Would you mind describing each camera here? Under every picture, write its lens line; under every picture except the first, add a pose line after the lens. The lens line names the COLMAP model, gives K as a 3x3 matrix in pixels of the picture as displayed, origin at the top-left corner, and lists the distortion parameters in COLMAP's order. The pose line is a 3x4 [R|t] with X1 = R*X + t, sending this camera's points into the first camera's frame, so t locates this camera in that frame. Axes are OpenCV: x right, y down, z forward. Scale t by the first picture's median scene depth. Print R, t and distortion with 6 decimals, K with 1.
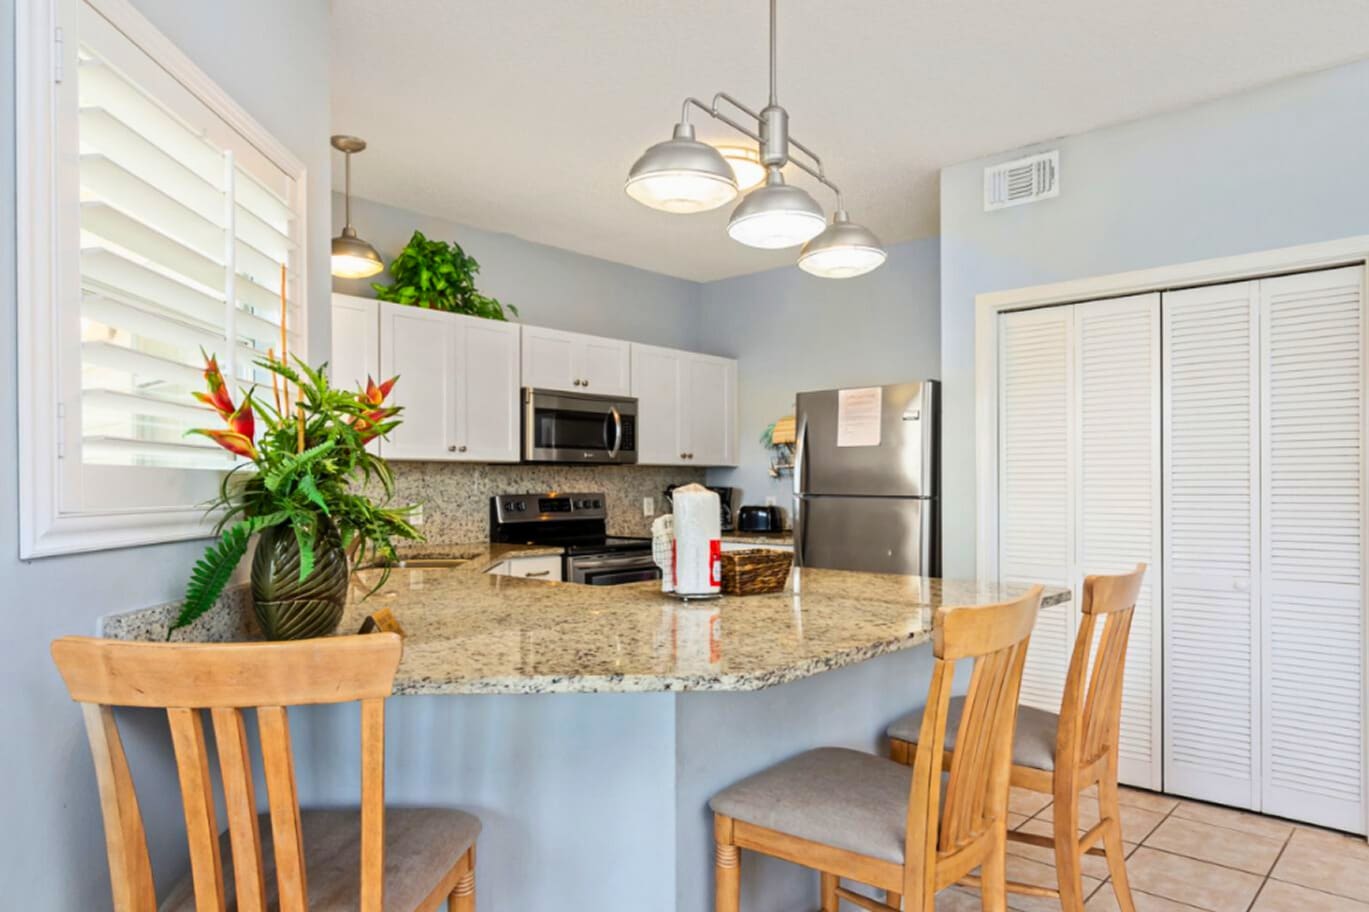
lens RADIAL K [[875.5, 0, 689.0], [0, 875.5, 486.7], [0, 0, 1]] dist [-0.000699, 0.000348]
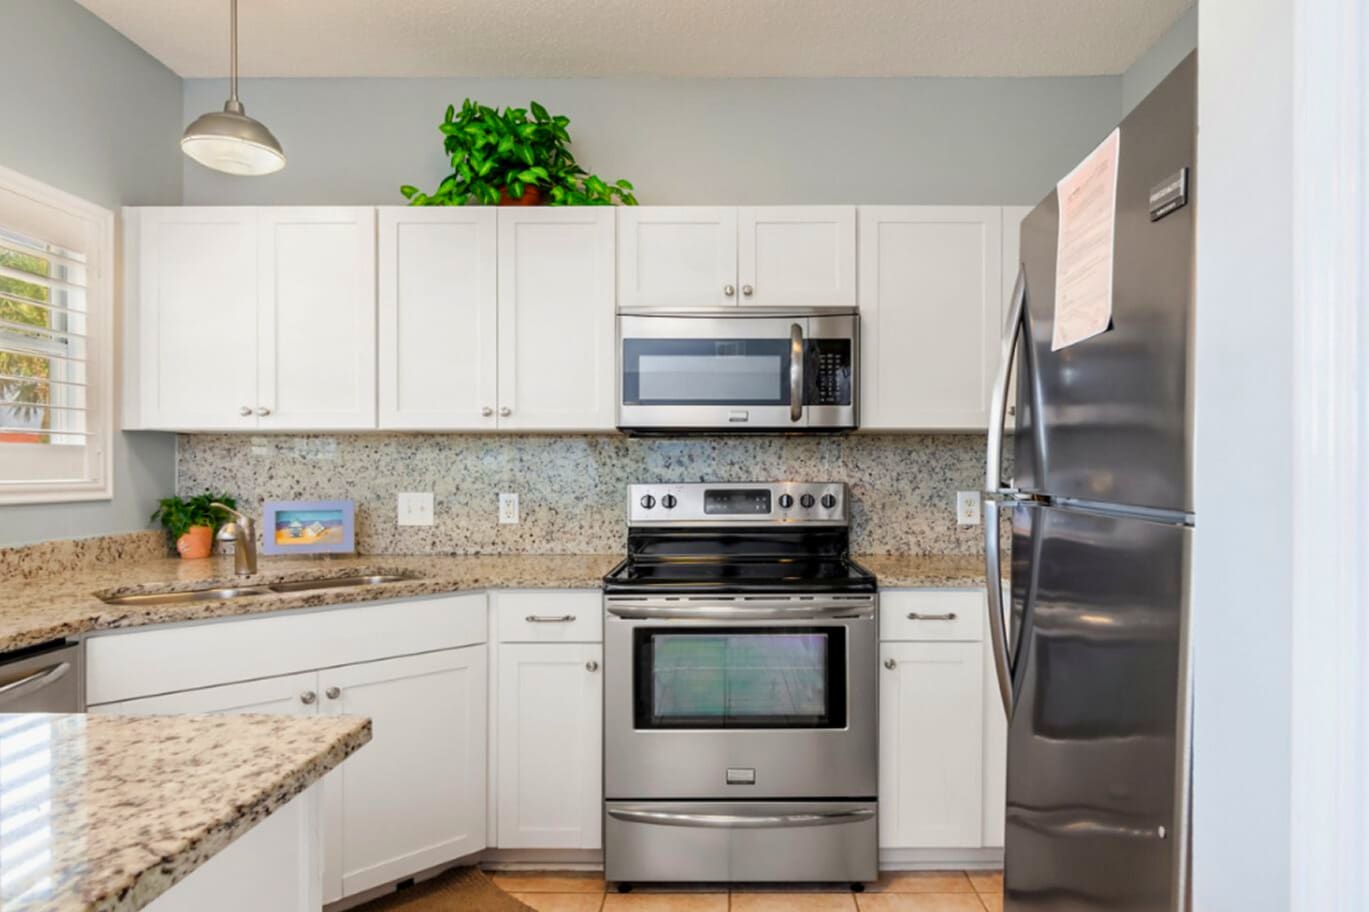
lens RADIAL K [[875.5, 0, 689.0], [0, 875.5, 486.7], [0, 0, 1]] dist [-0.000699, 0.000348]
pose [[0.651069, 0.020460, -0.758743, 0.306036], [-0.002579, 0.999690, 0.024745, -0.004113], [0.759015, -0.014154, 0.650920, 0.631872]]
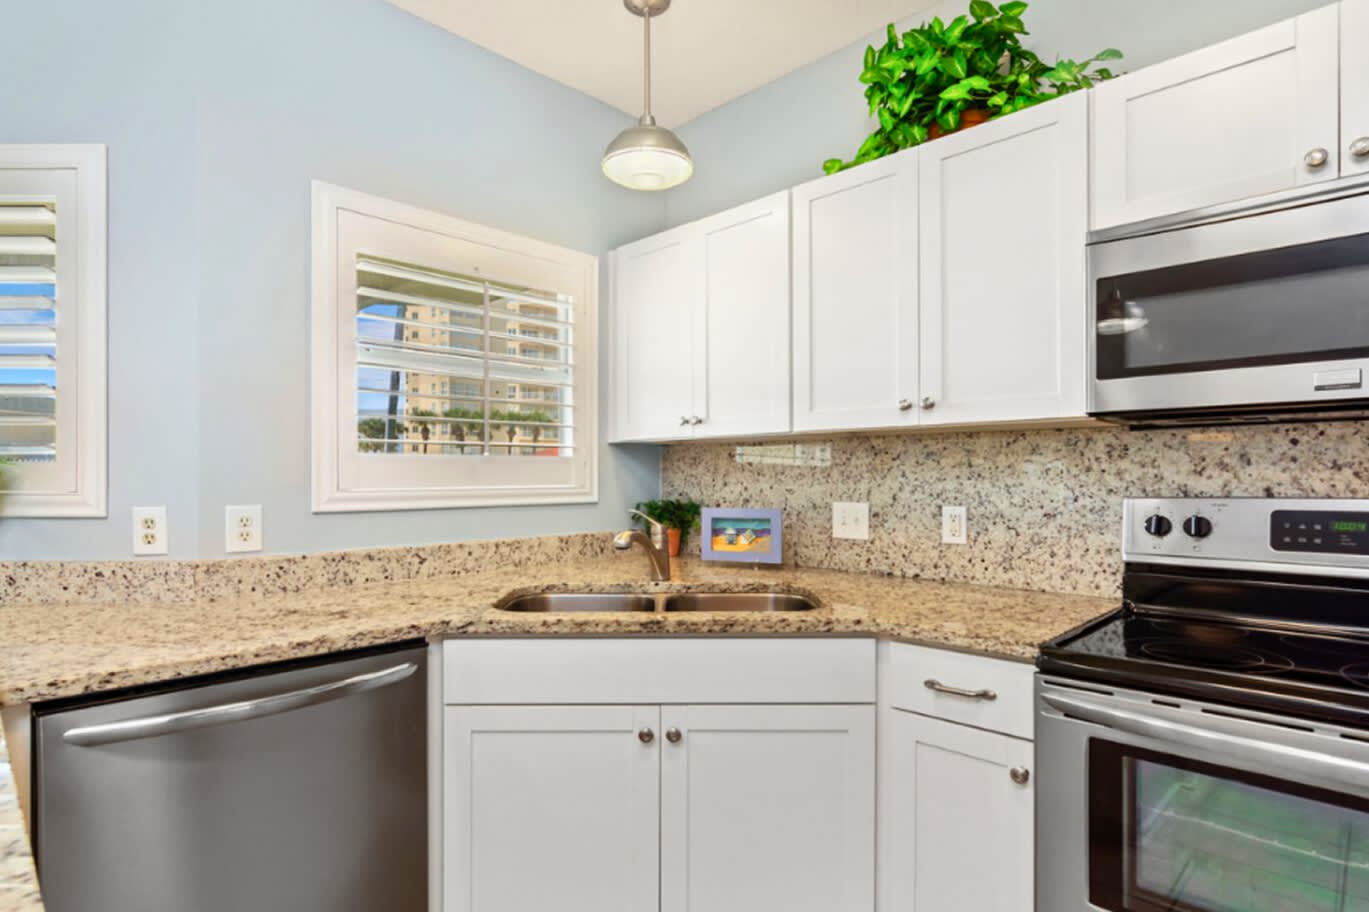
lens RADIAL K [[704.5, 0, 661.0], [0, 704.5, 476.0], [0, 0, 1]] dist [-0.000509, -0.000550]
pose [[-0.051932, 0.006551, -0.998629, 0.150078], [0.002911, 0.999975, 0.006409, -0.004126], [0.998646, -0.002574, -0.051950, 0.807487]]
